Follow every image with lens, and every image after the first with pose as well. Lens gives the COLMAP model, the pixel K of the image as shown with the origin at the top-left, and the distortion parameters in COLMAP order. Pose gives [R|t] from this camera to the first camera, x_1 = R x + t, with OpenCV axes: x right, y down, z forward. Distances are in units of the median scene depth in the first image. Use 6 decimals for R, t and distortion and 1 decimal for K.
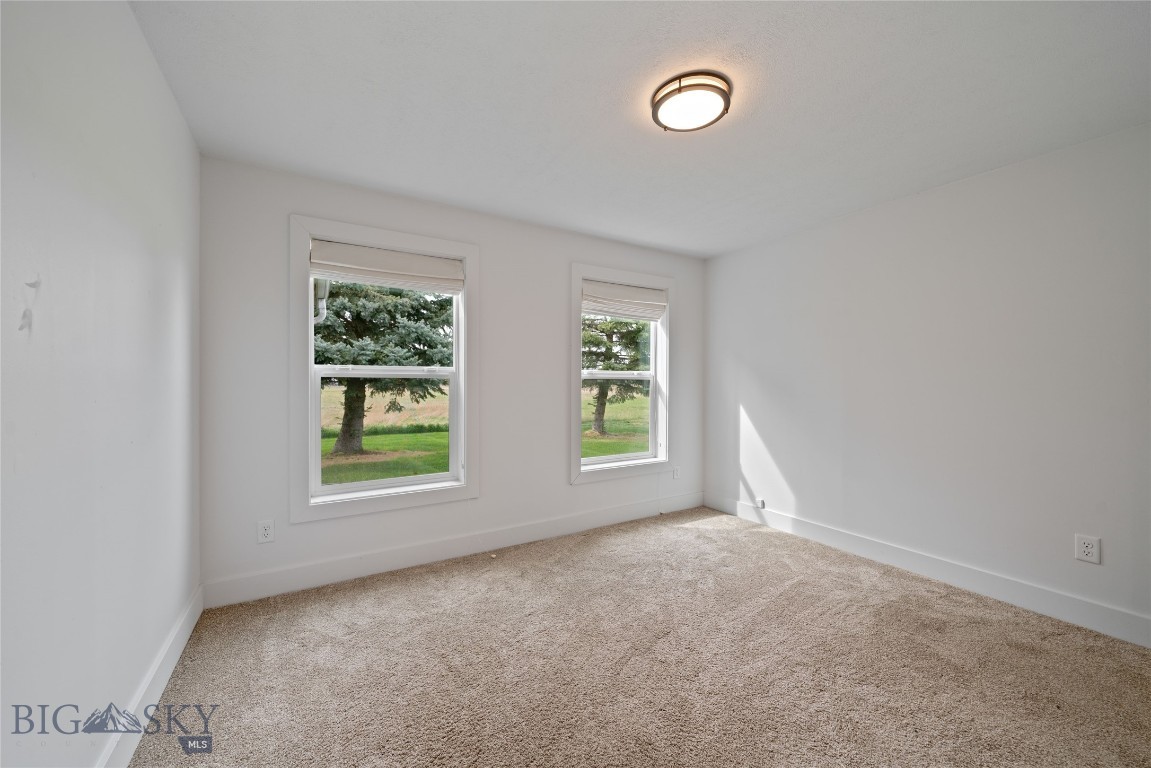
lens RADIAL K [[426.9, 0, 571.0], [0, 426.9, 387.1], [0, 0, 1]] dist [0.022804, -0.000014]
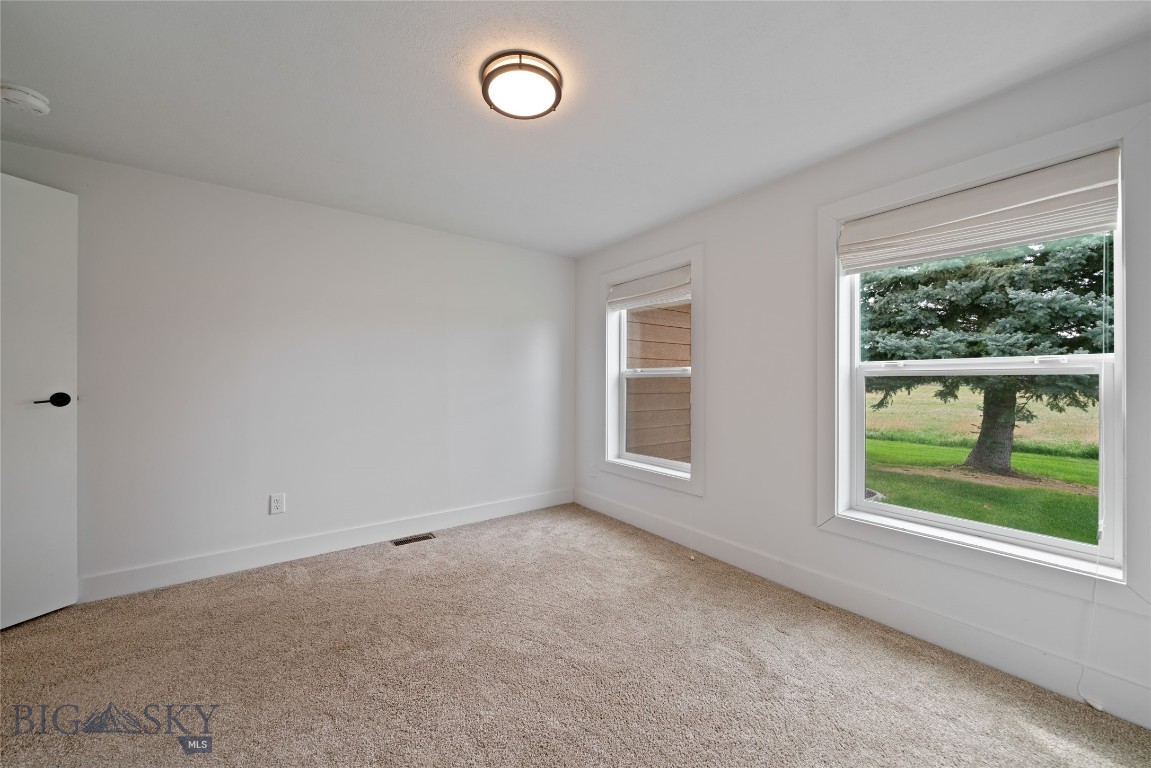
lens RADIAL K [[408.1, 0, 569.1], [0, 408.1, 383.6], [0, 0, 1]] dist [-0.001094, -0.000140]
pose [[0.094713, -0.002139, -0.995502, 0.520579], [-0.007707, 0.999966, -0.002882, -0.000138], [0.995475, 0.007945, 0.094693, 0.450263]]
